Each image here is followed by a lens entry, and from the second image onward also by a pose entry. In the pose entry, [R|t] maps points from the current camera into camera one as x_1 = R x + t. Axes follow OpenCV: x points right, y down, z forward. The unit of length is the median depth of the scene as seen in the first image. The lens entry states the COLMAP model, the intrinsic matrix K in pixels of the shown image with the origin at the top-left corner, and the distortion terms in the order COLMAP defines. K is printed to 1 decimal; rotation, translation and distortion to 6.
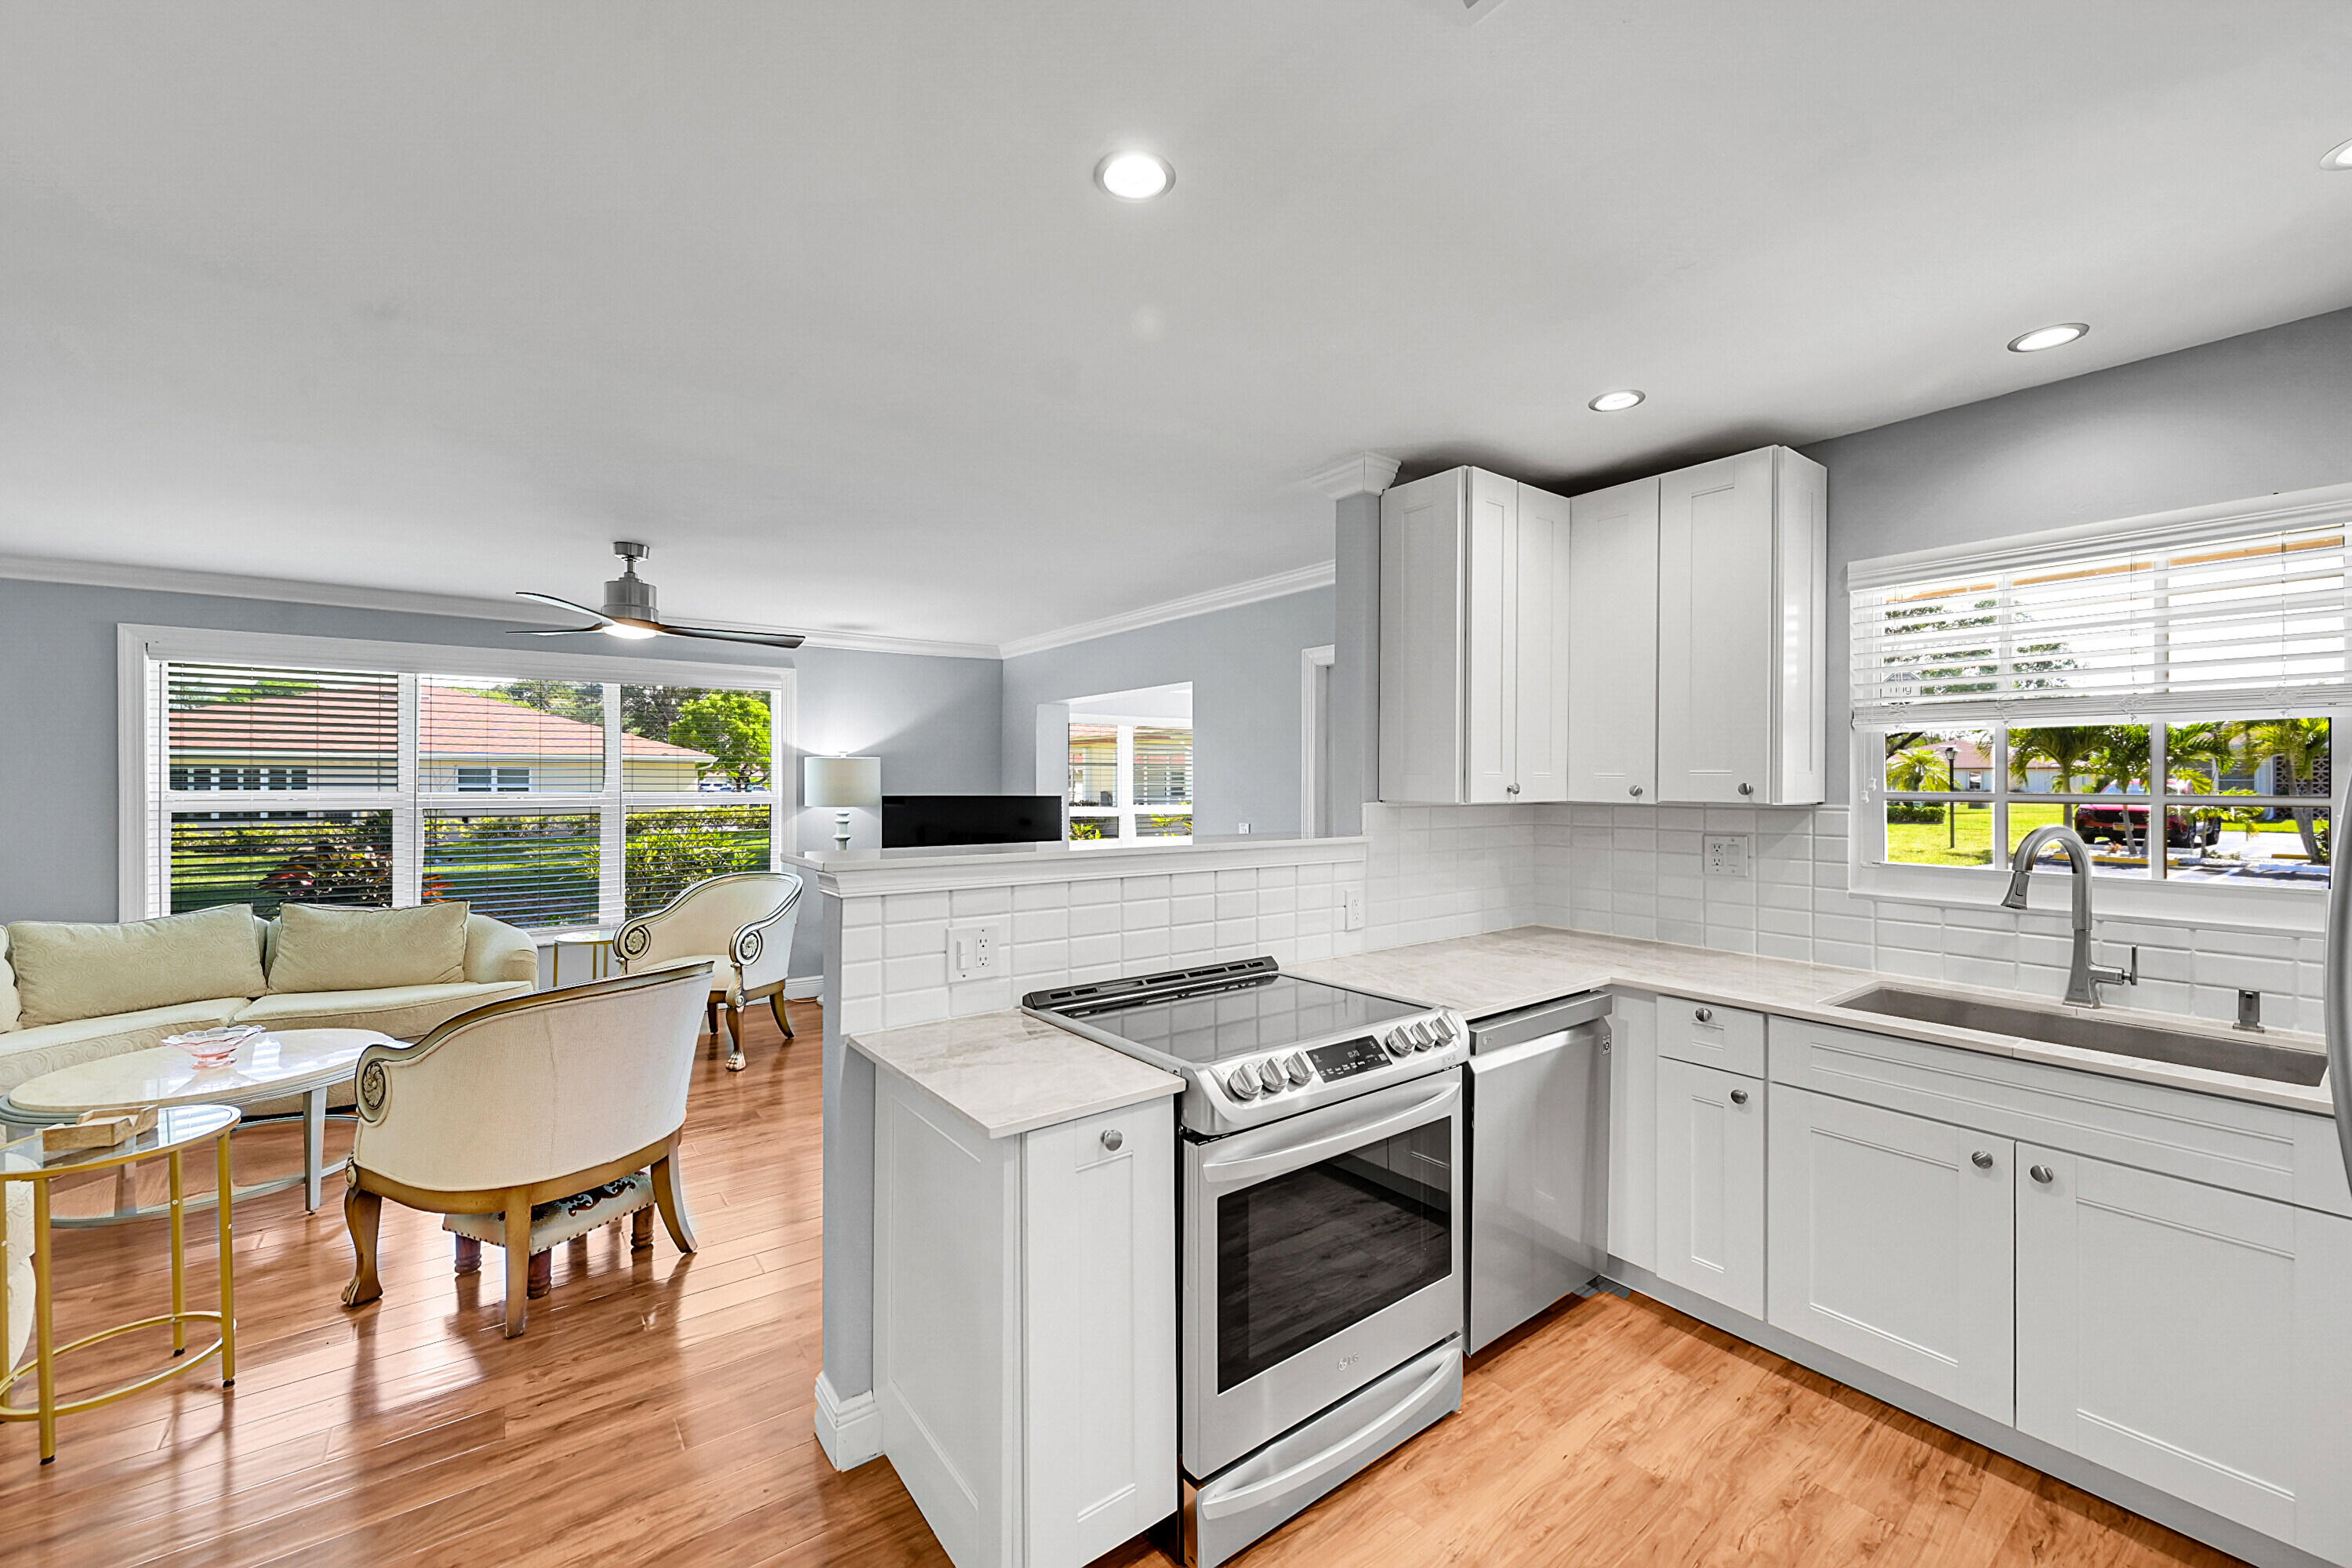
lens RADIAL K [[942.6, 0, 1226.5], [0, 942.6, 783.9], [0, 0, 1]] dist [-0.001851, 0.000099]
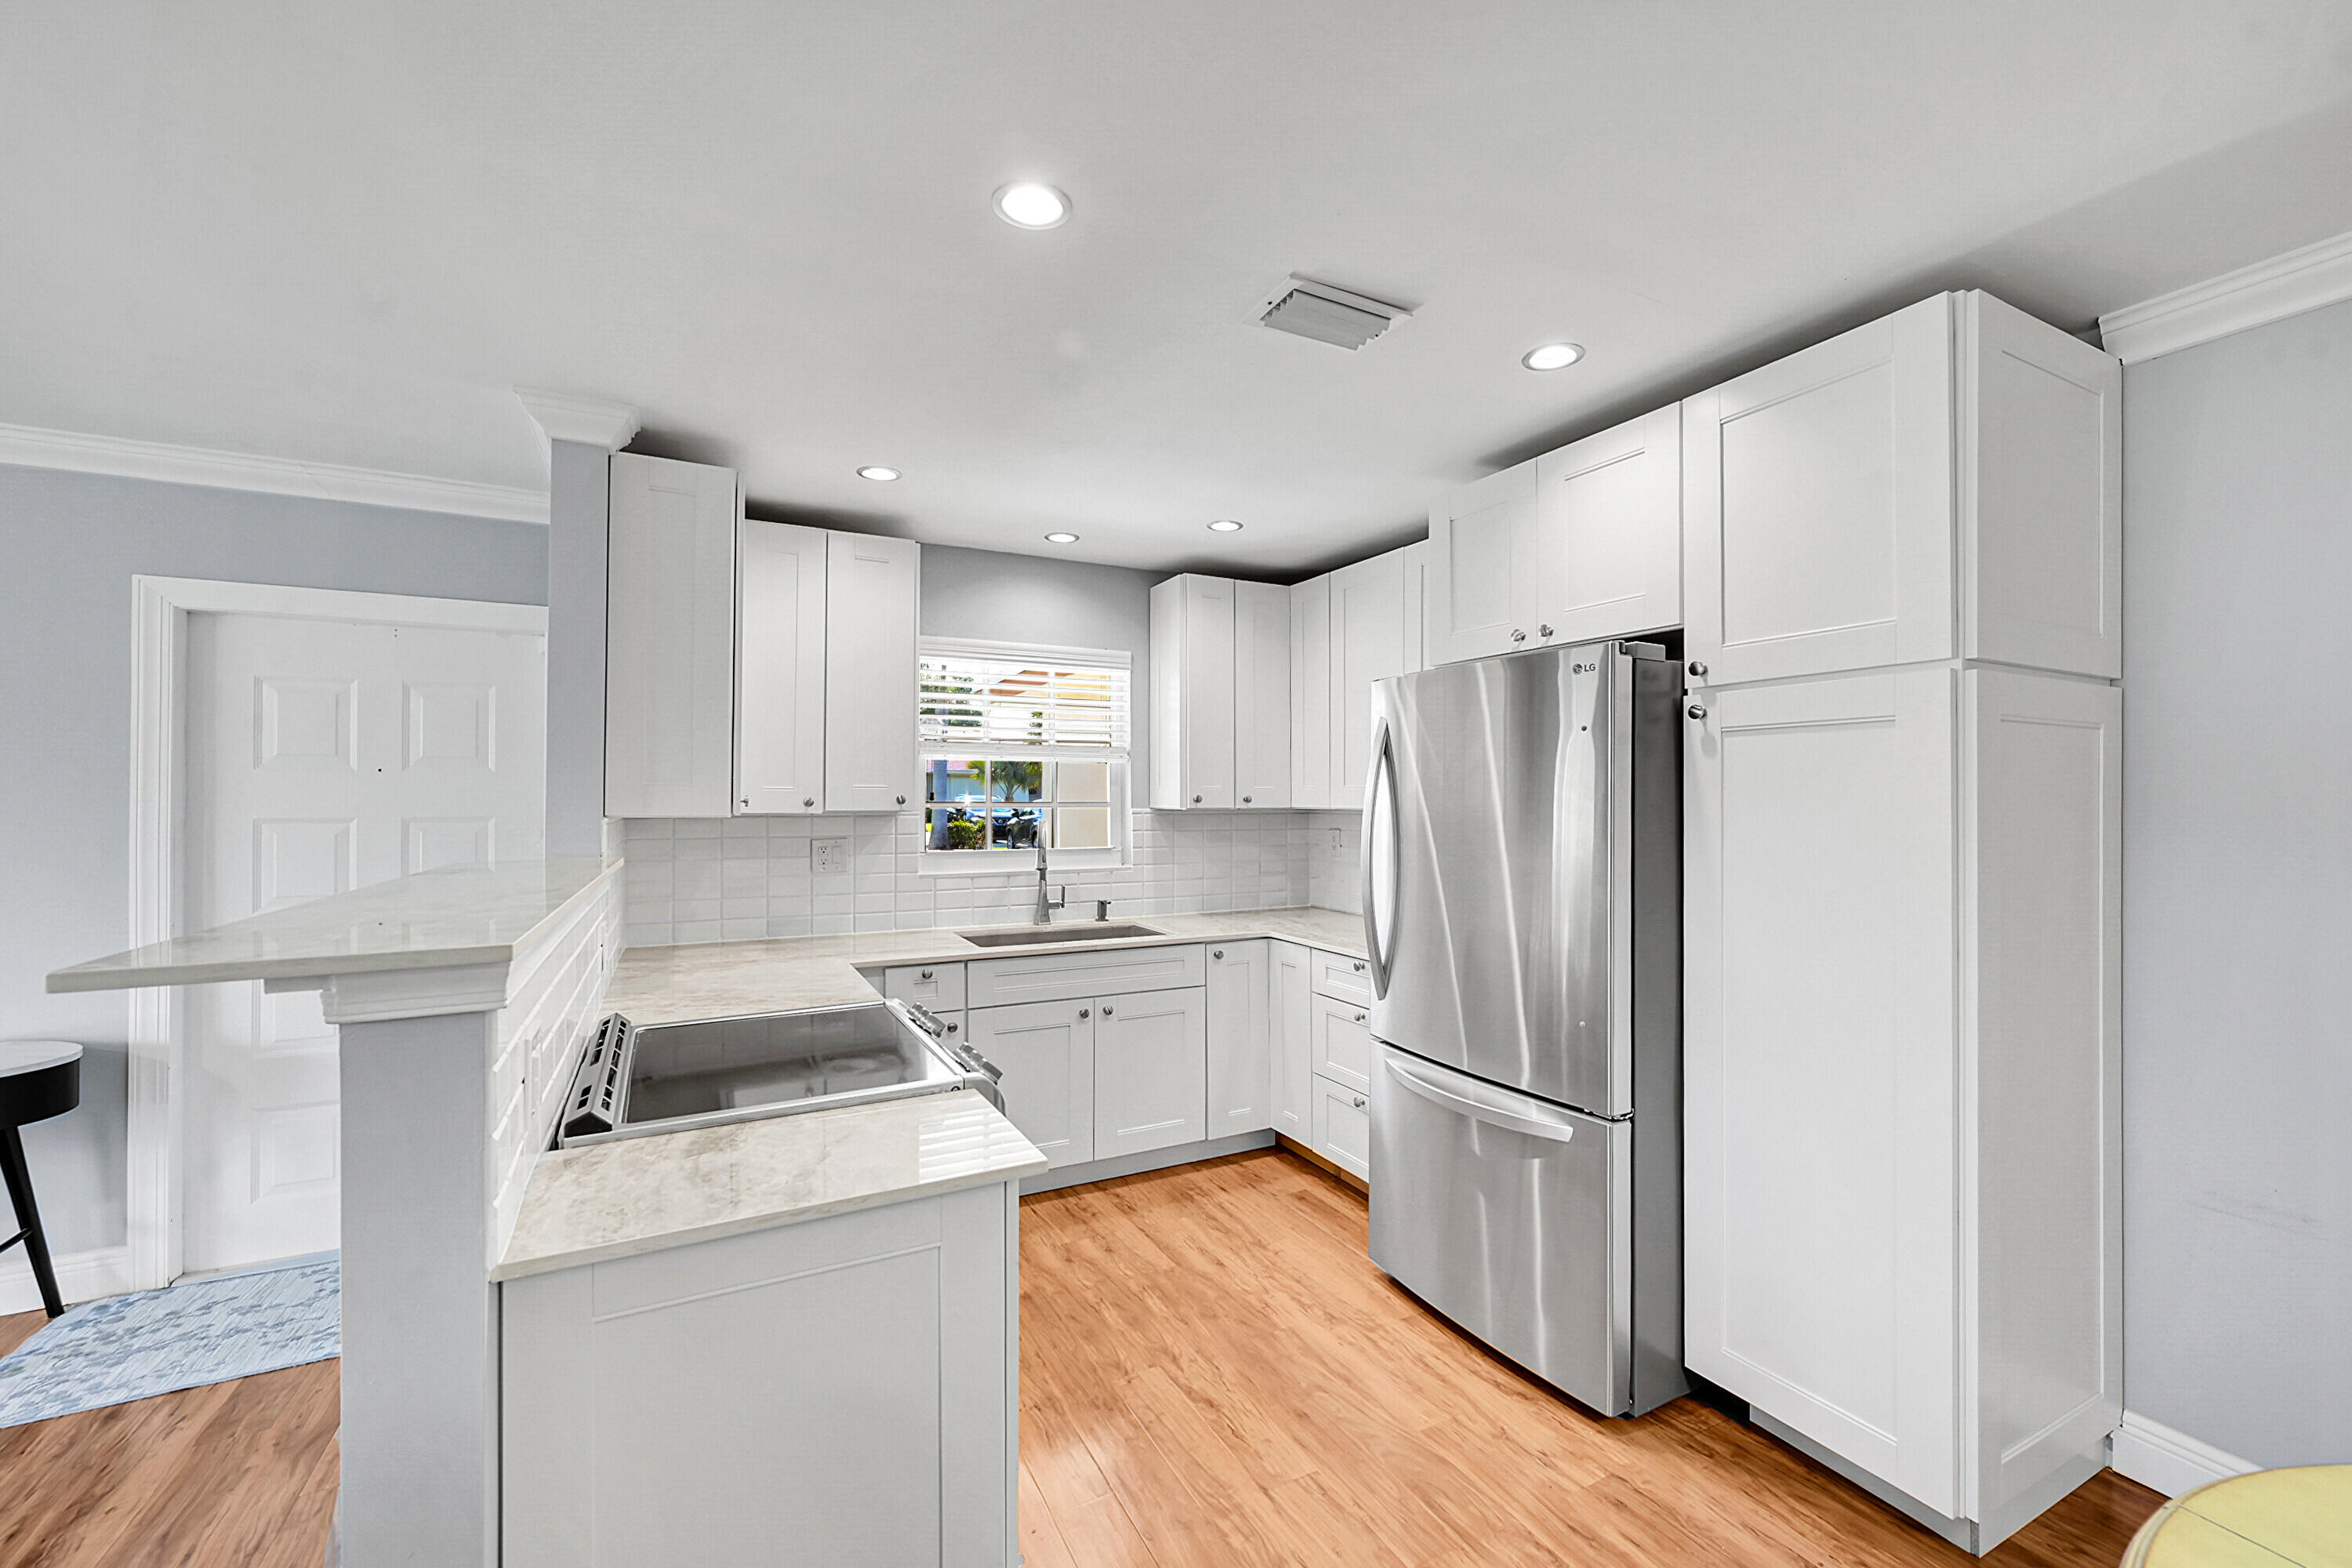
lens RADIAL K [[942.6, 0, 1180.6], [0, 942.6, 790.7], [0, 0, 1]] dist [-0.001851, 0.000099]
pose [[0.179718, 0.003051, 0.983713, -0.751083], [0.001166, 0.999994, -0.003315, -0.002705], [-0.983718, 0.001743, 0.179713, 0.447451]]
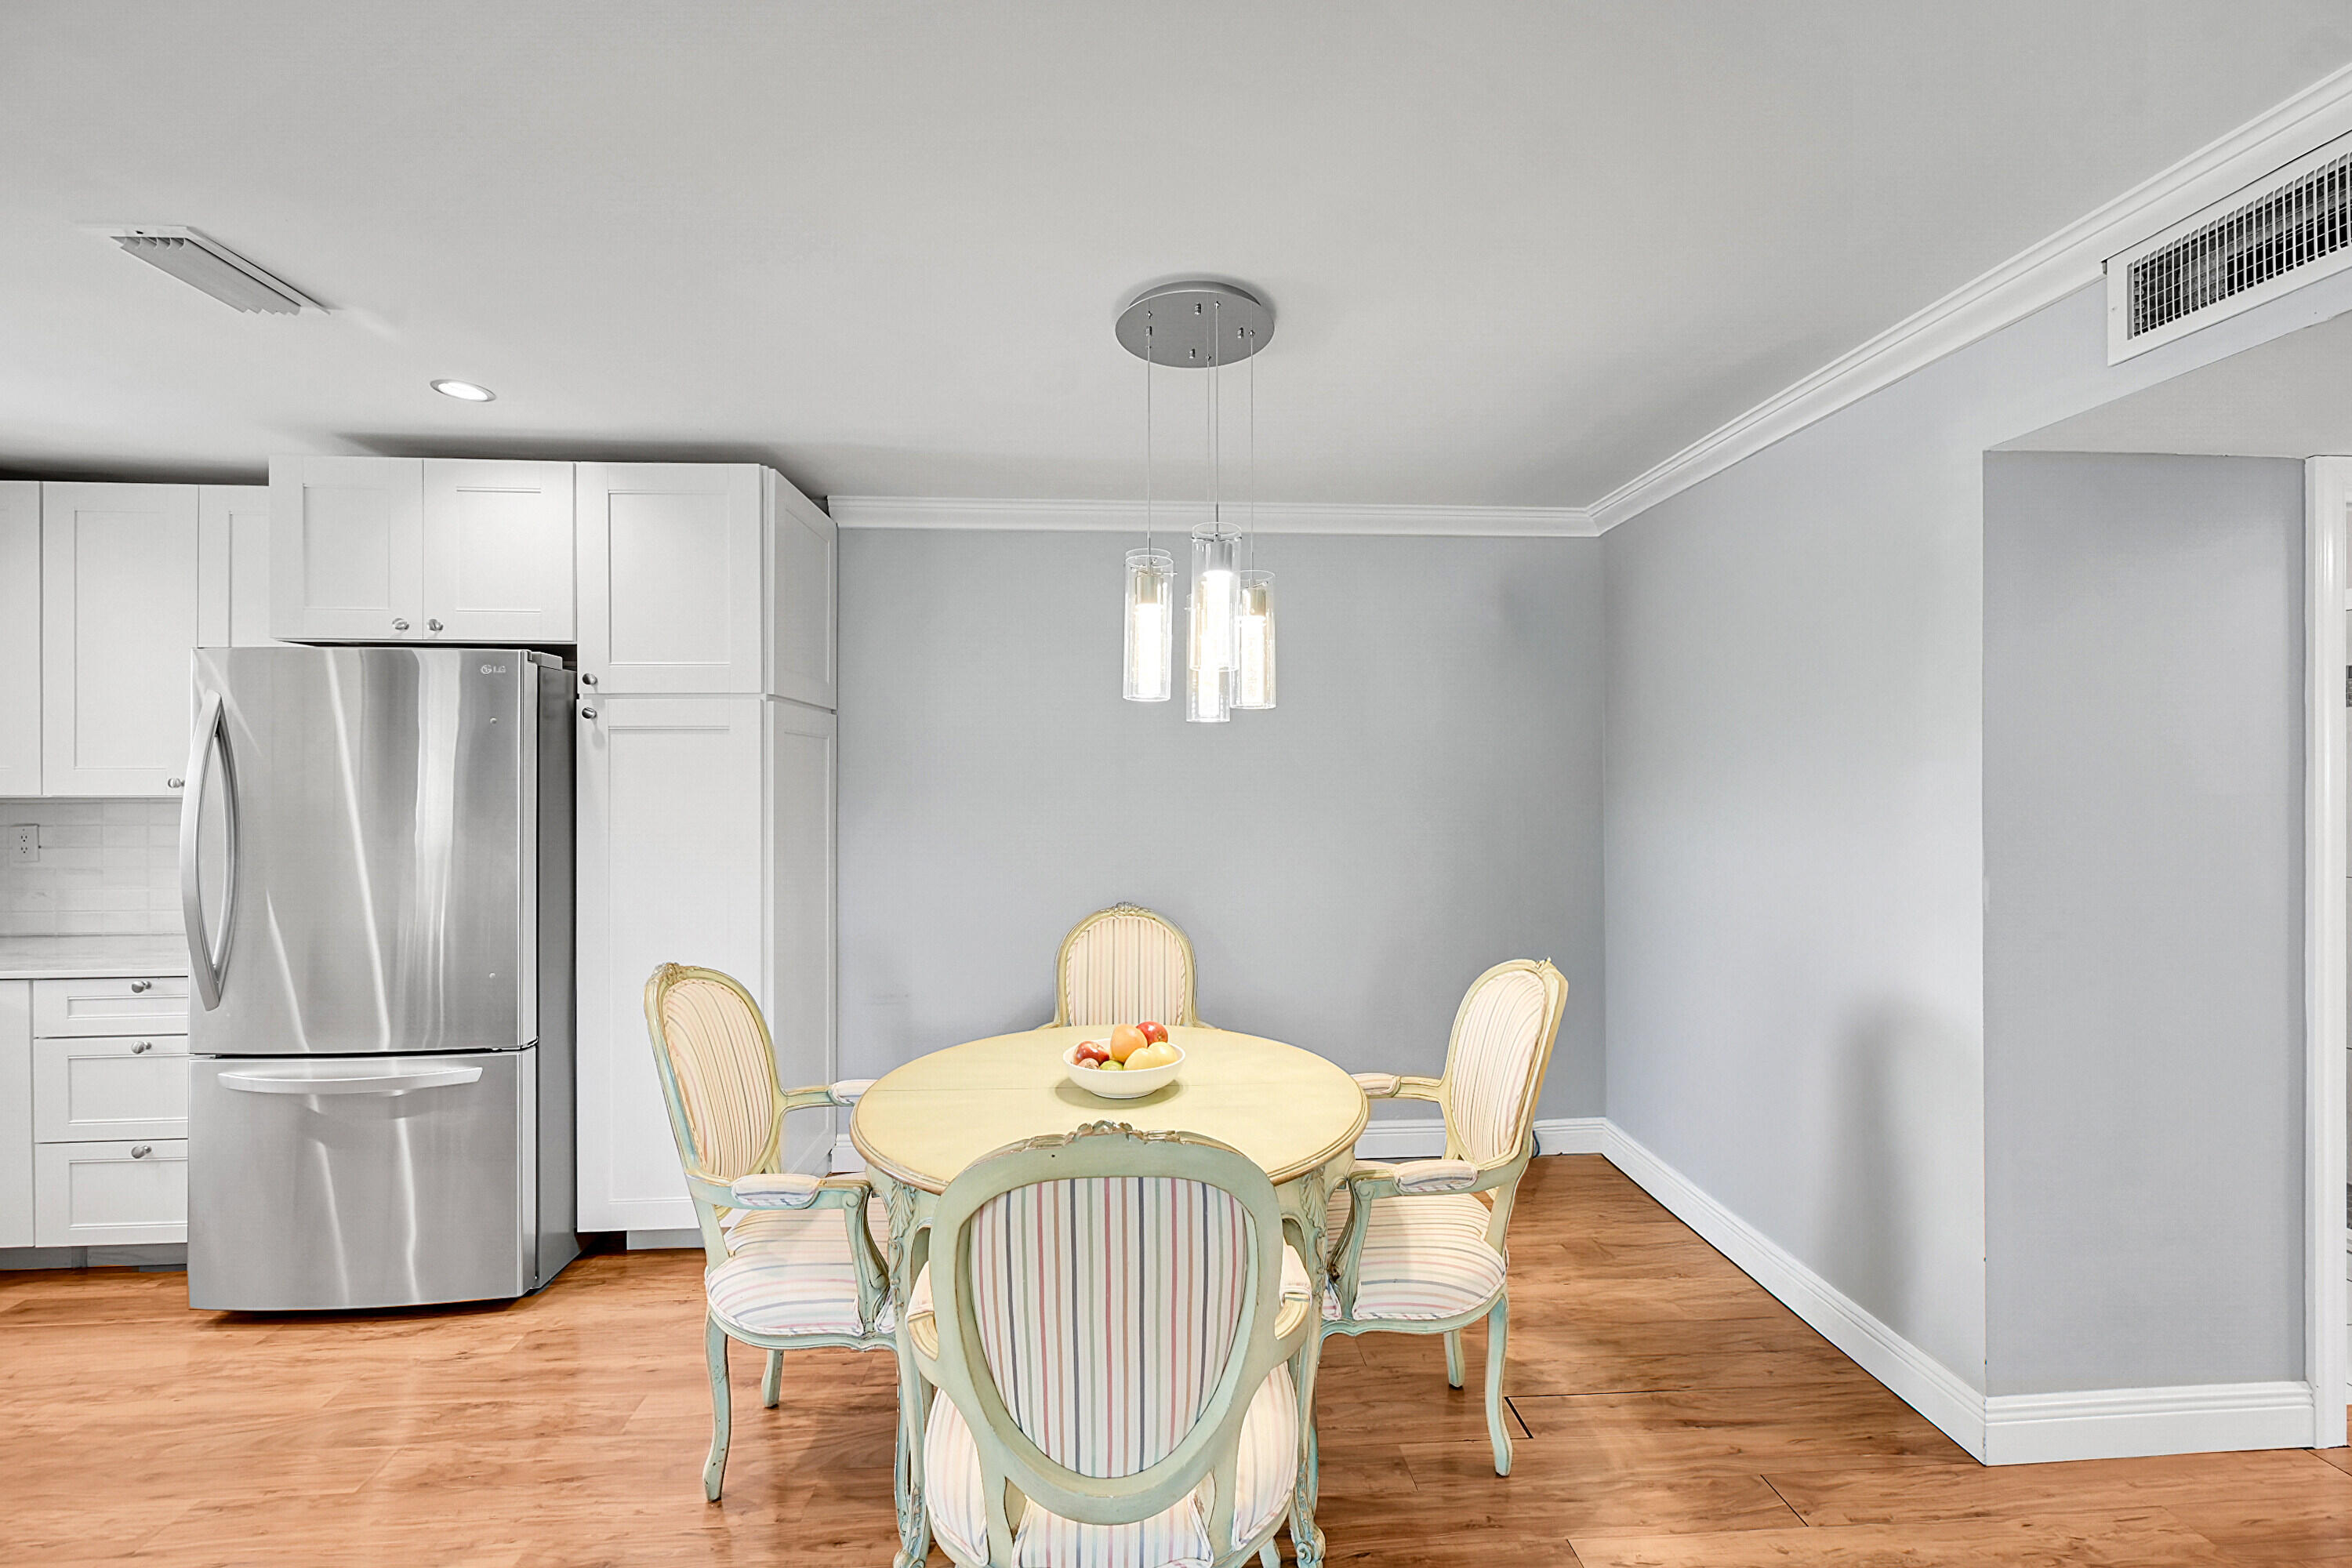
lens RADIAL K [[942.6, 0, 1175.7], [0, 942.6, 772.5], [0, 0, 1]] dist [-0.001851, 0.000099]
pose [[-0.823555, 0.002128, 0.567232, -1.035267], [0.001291, 0.999997, -0.001877, -0.005012], [-0.567235, -0.000814, -0.823556, 0.678220]]
